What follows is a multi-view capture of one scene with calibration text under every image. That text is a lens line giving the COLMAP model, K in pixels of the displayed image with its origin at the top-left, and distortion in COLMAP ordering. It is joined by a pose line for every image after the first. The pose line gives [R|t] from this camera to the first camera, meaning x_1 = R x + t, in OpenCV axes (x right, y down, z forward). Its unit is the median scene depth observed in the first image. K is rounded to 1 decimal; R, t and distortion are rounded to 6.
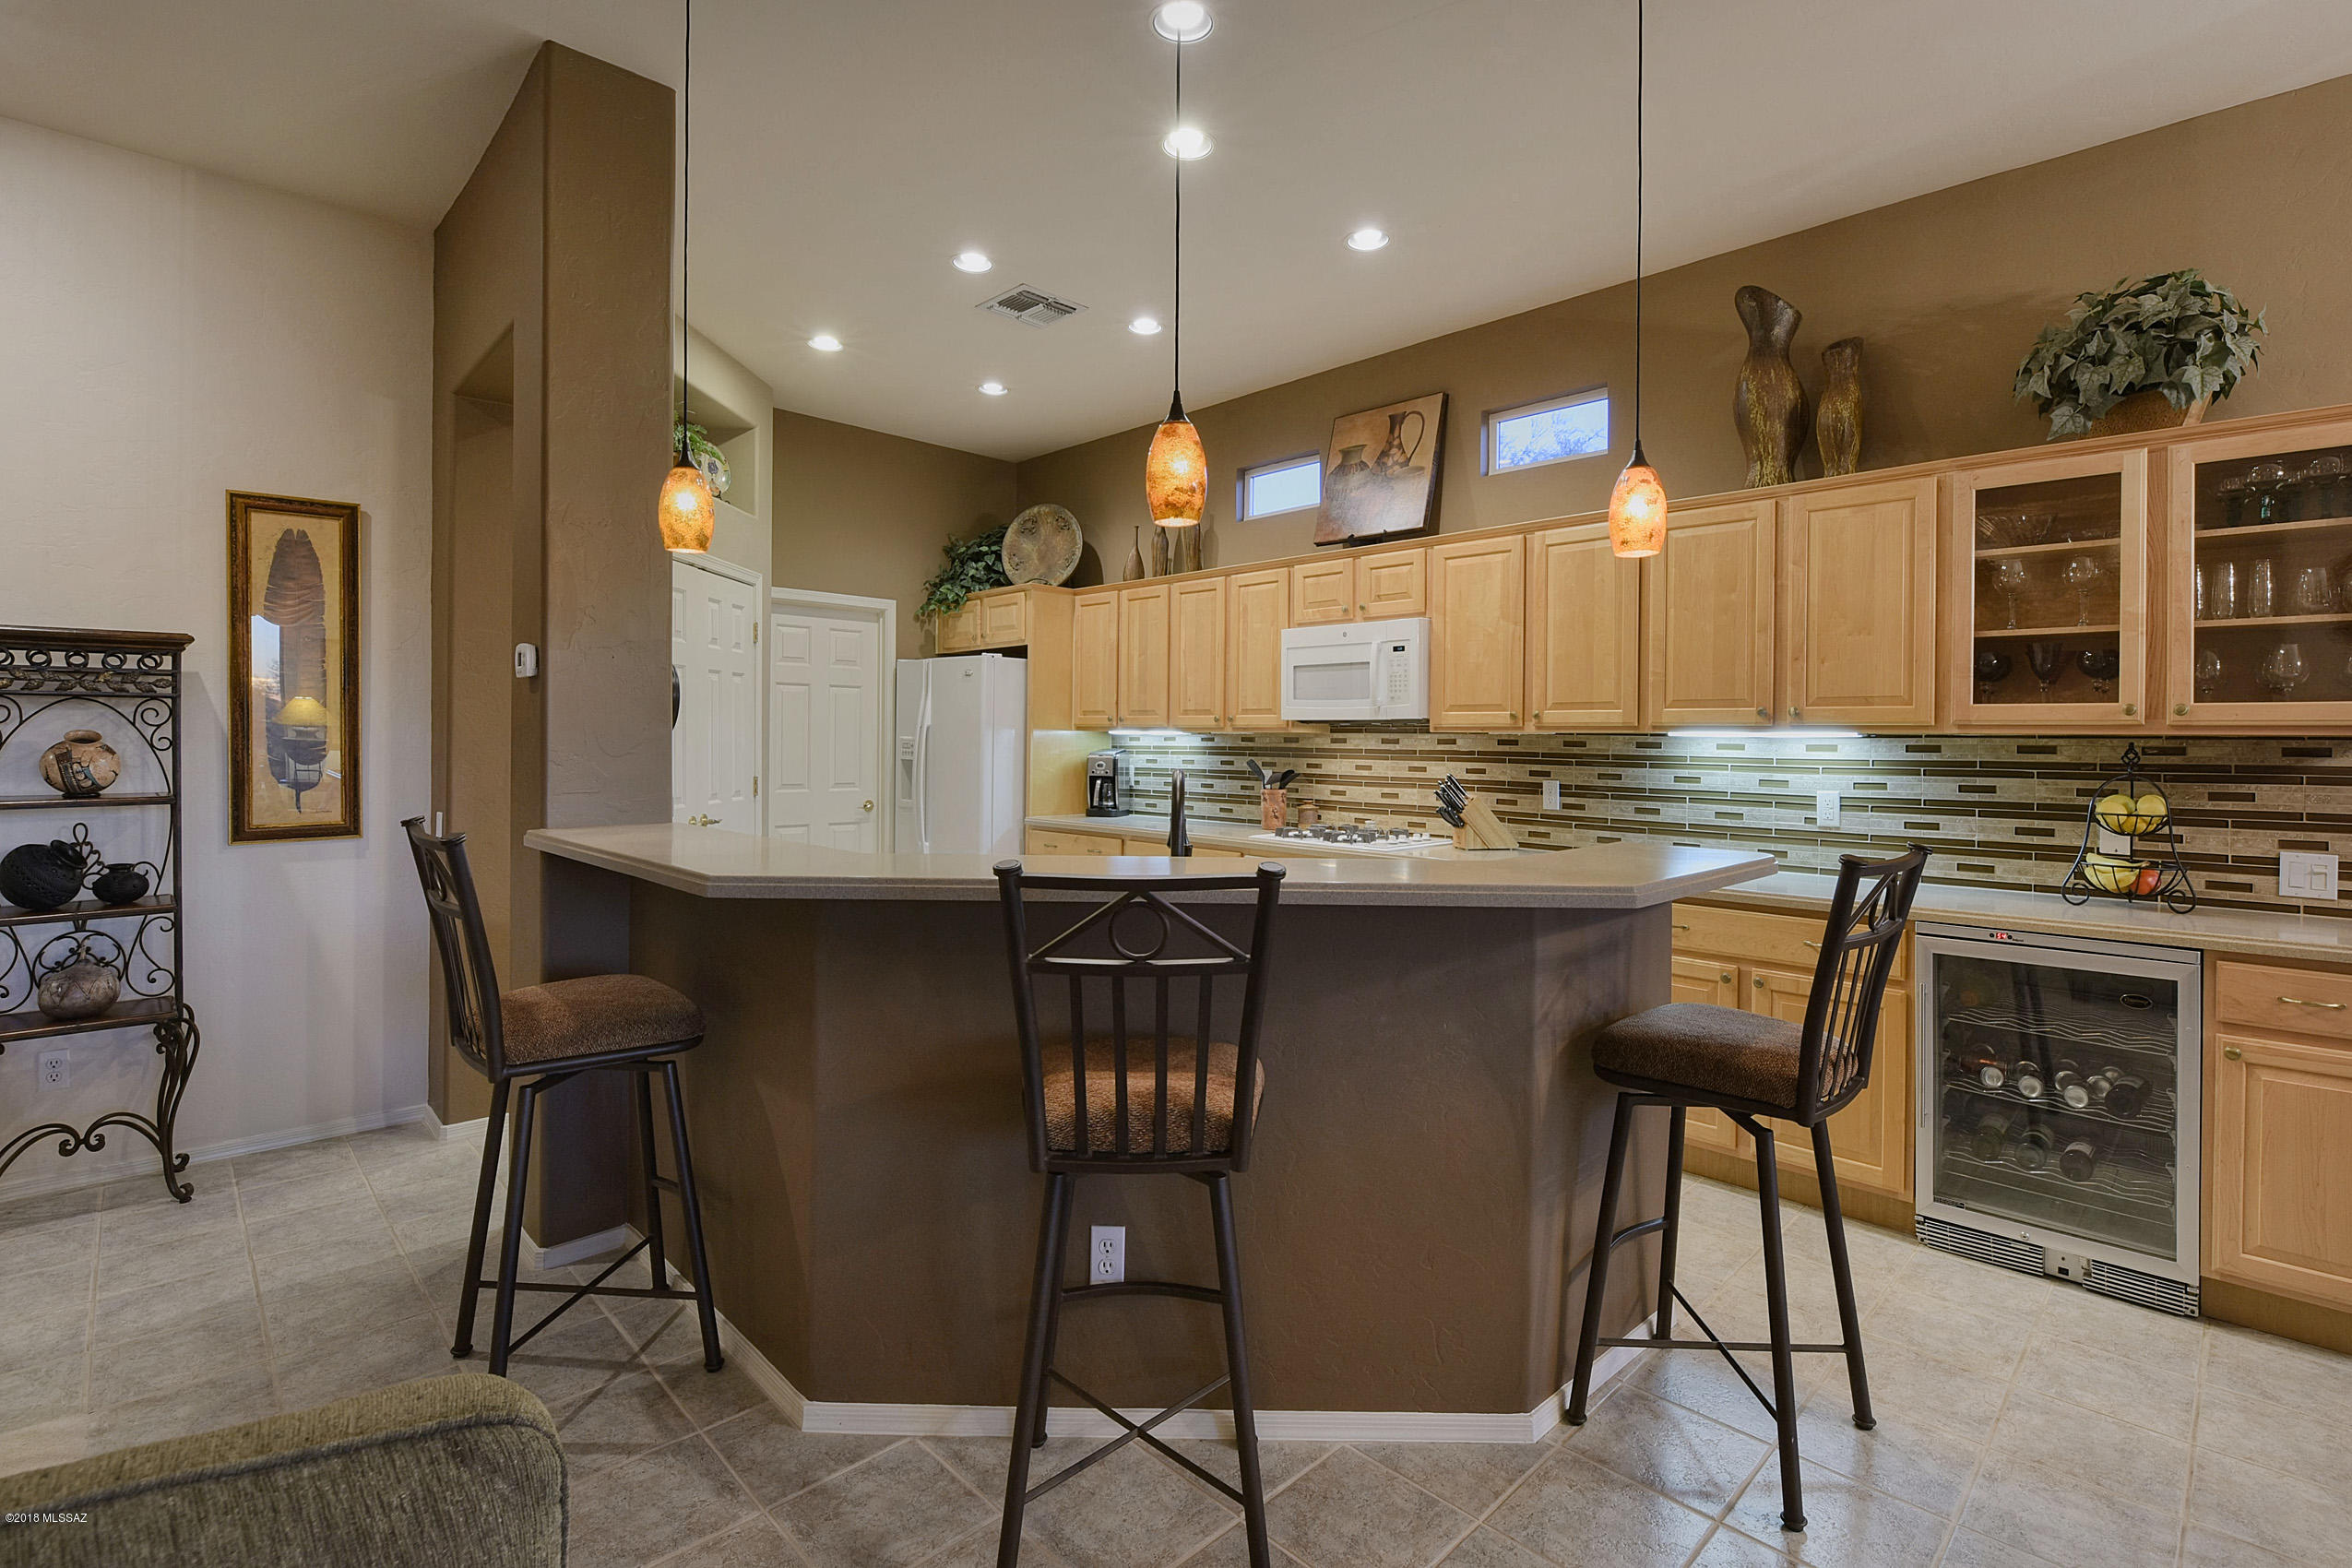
lens RADIAL K [[1069.9, 0, 1200.2], [0, 1069.9, 758.0], [0, 0, 1]] dist [-0.001136, -0.000267]
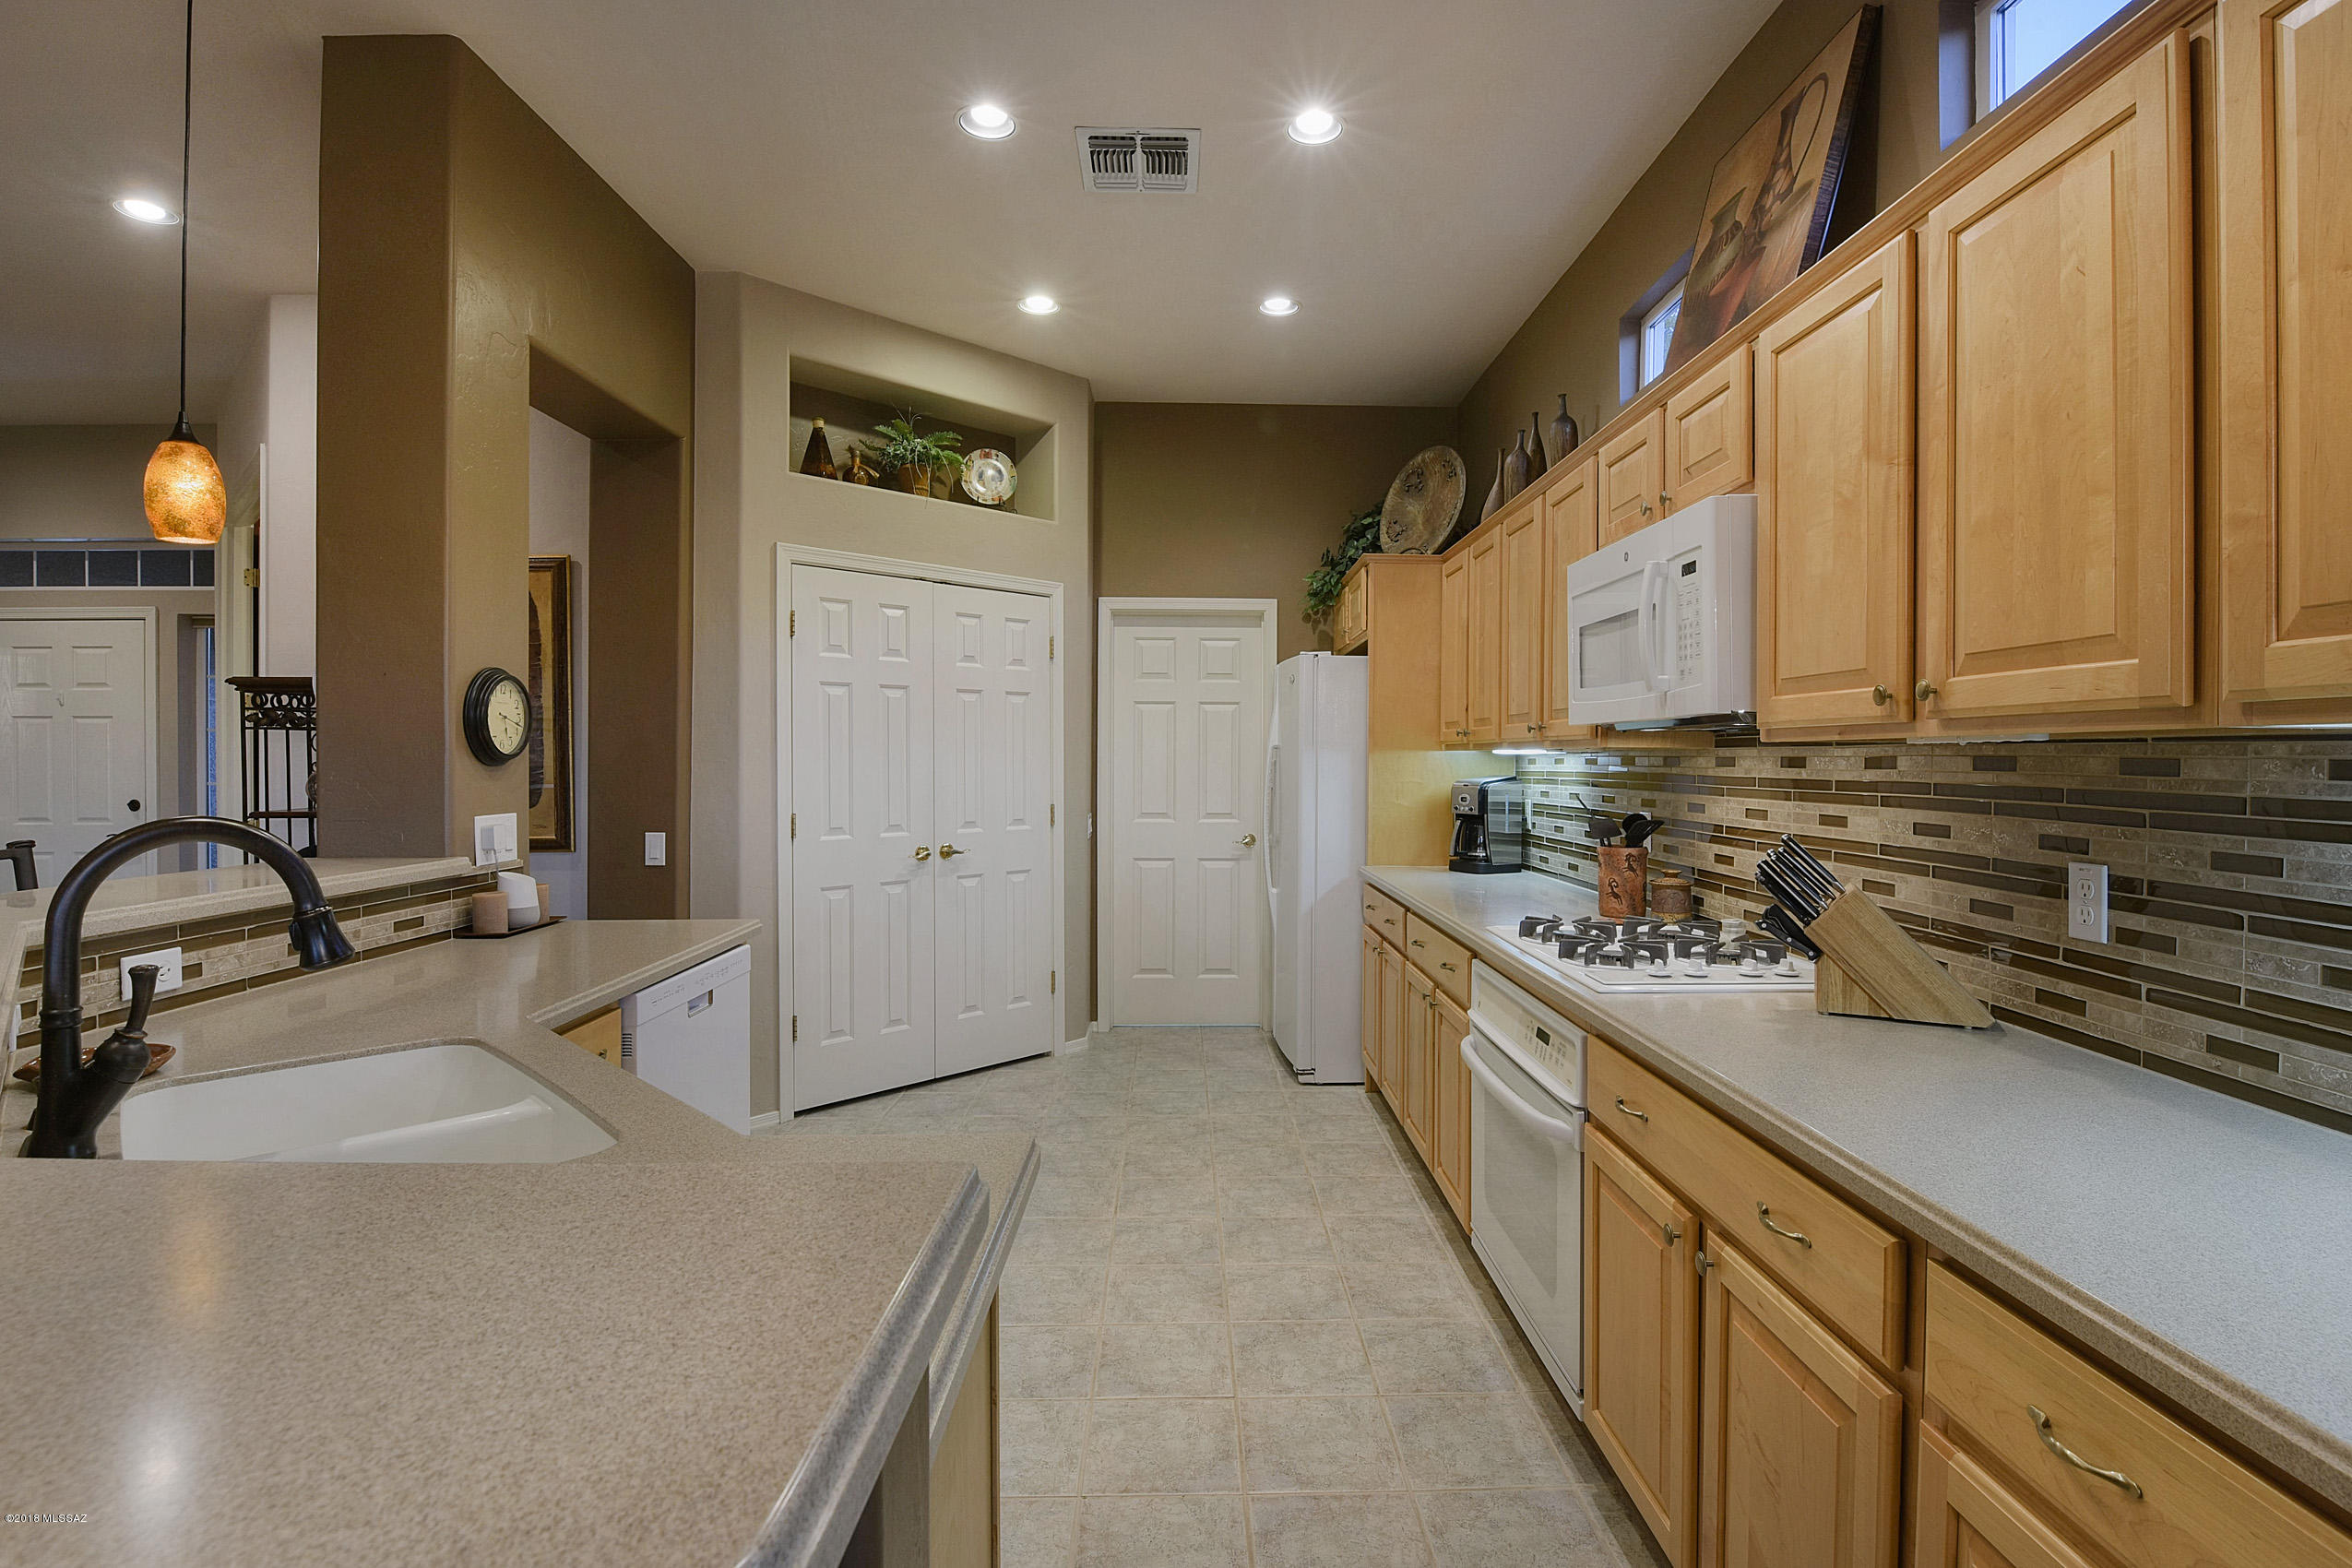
lens RADIAL K [[1059.3, 0, 1177.8], [0, 1059.3, 768.5], [0, 0, 1]] dist [-0.001495, -0.012003]
pose [[0.723977, 0.000184, -0.689825, 0.349614], [-0.010123, 0.999895, -0.010358, -0.005568], [0.689750, 0.014482, 0.723902, 0.507267]]
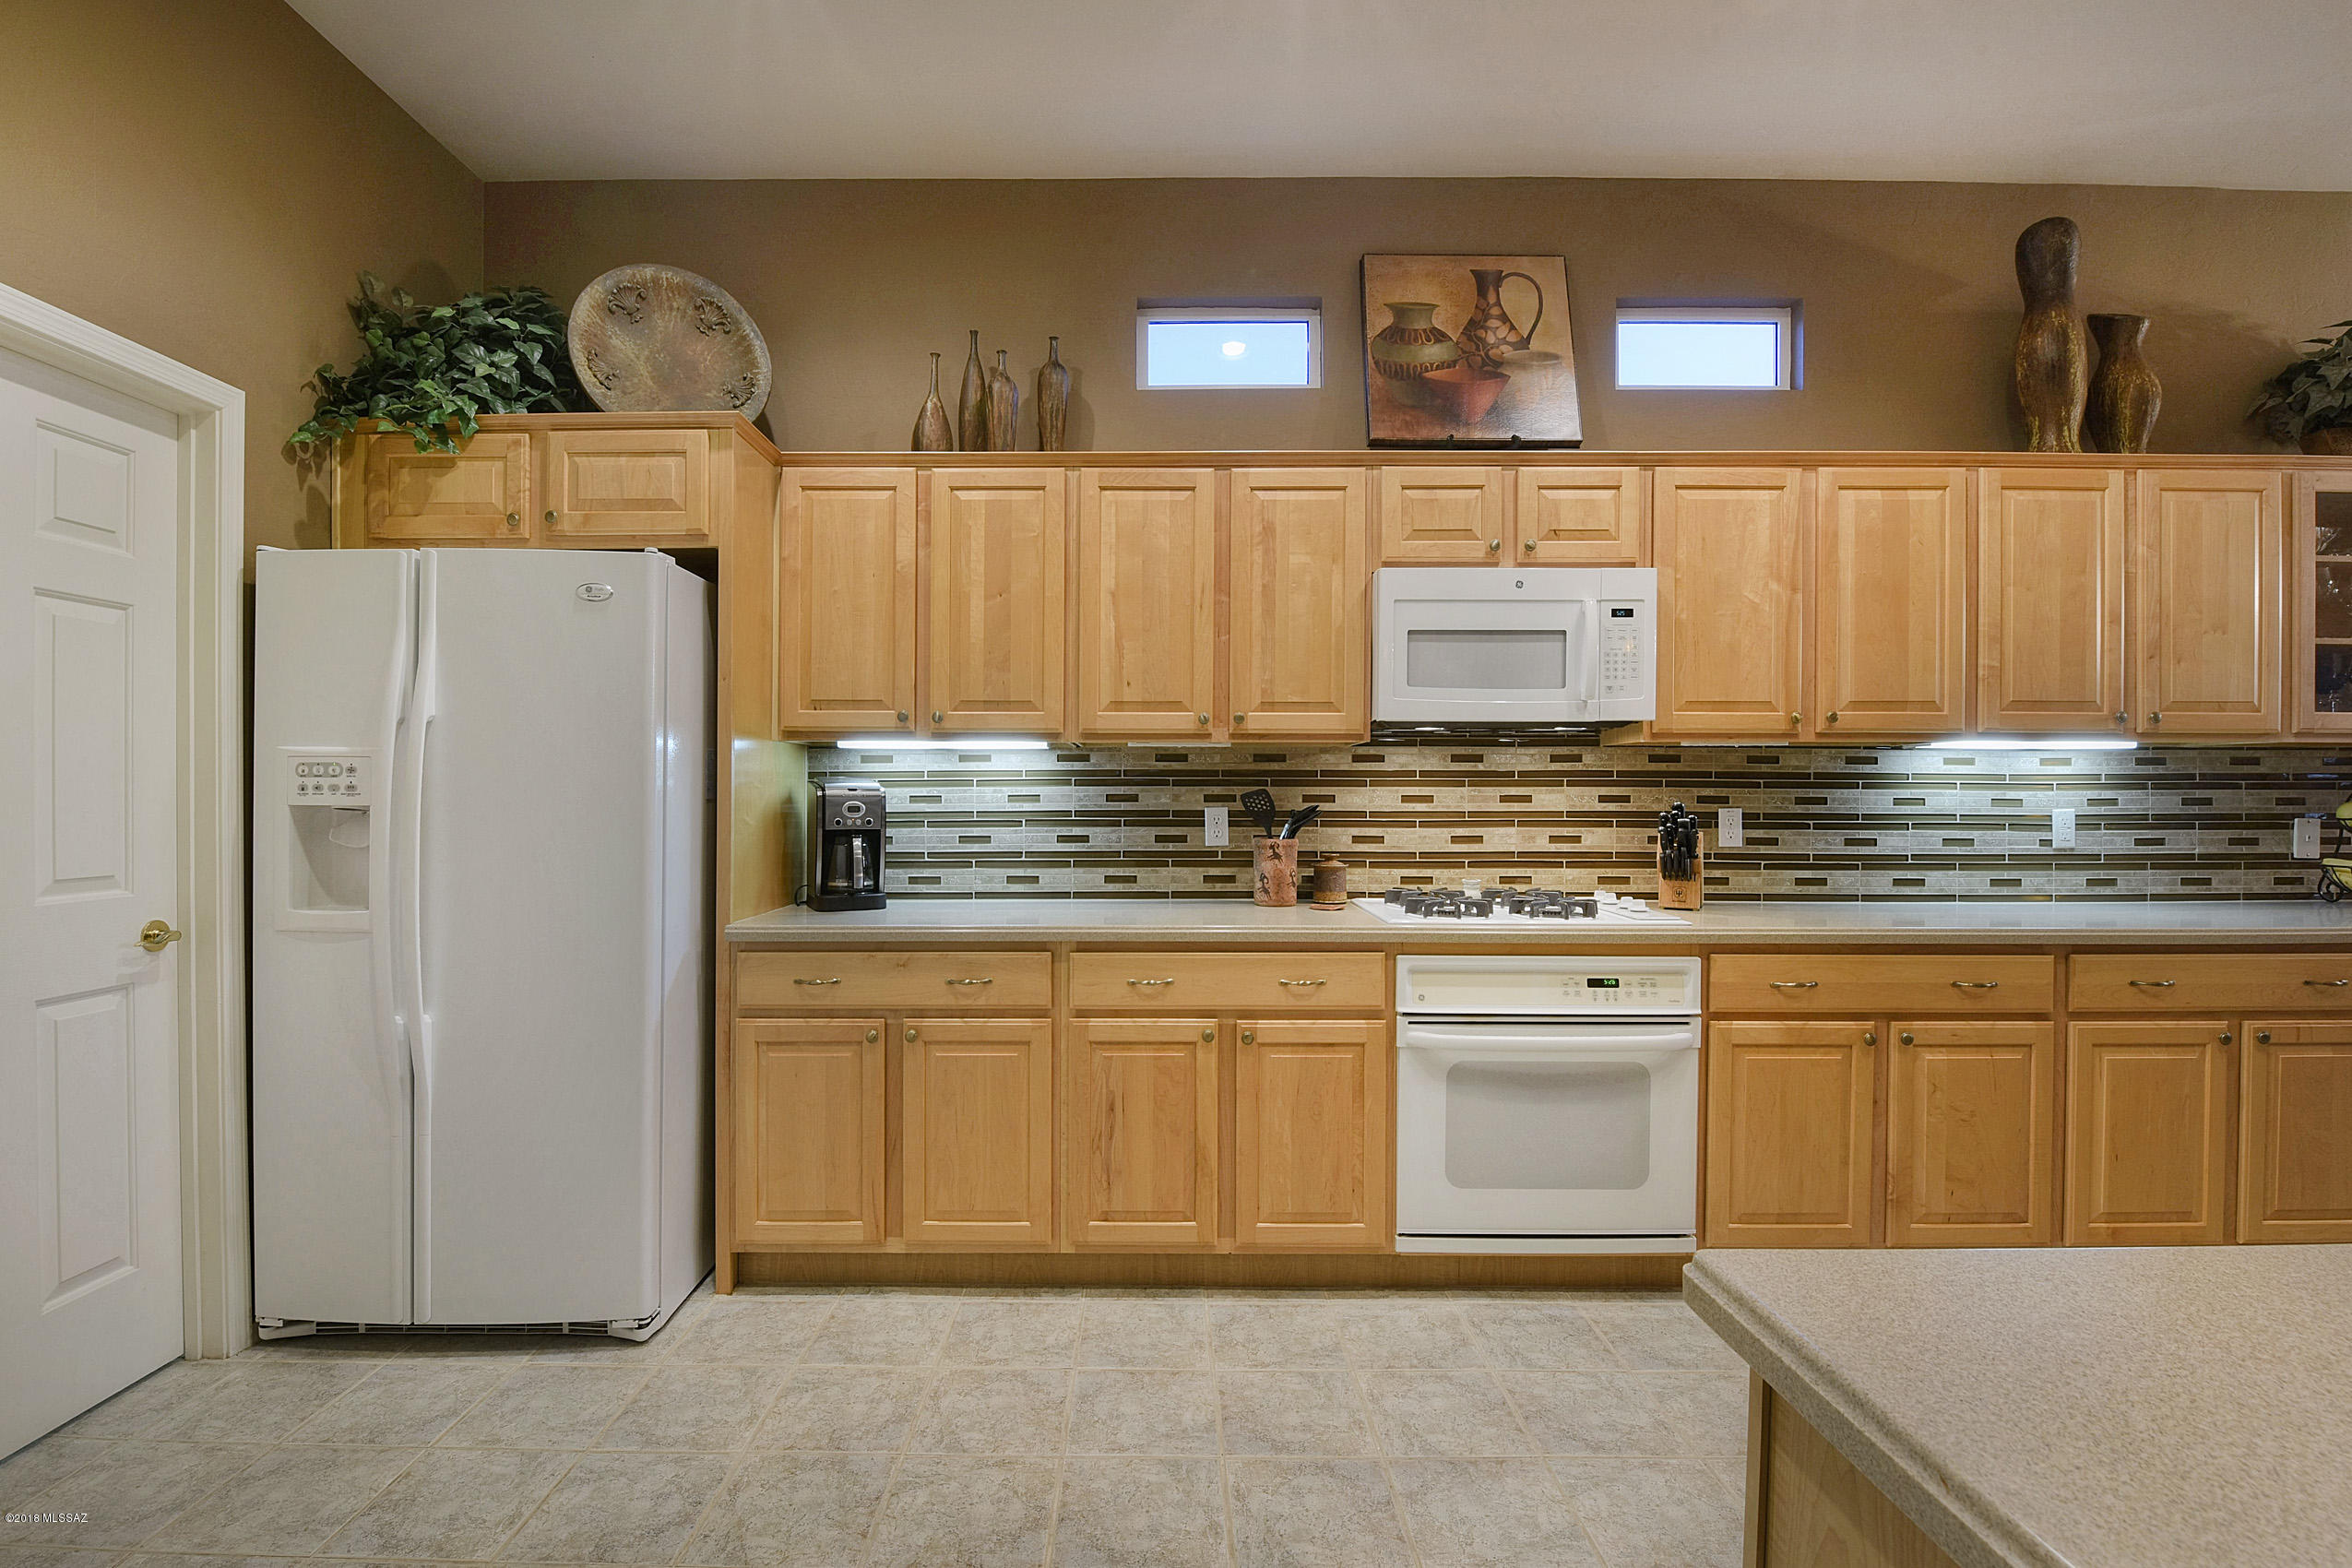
lens RADIAL K [[1078.3, 0, 1187.1], [0, 1078.3, 795.5], [0, 0, 1]] dist [-0.007663, -0.001202]
pose [[0.703400, -0.012880, 0.710677, -0.479718], [0.018046, 0.999837, 0.000260, 0.004711], [-0.710565, 0.012642, 0.703518, 0.735119]]
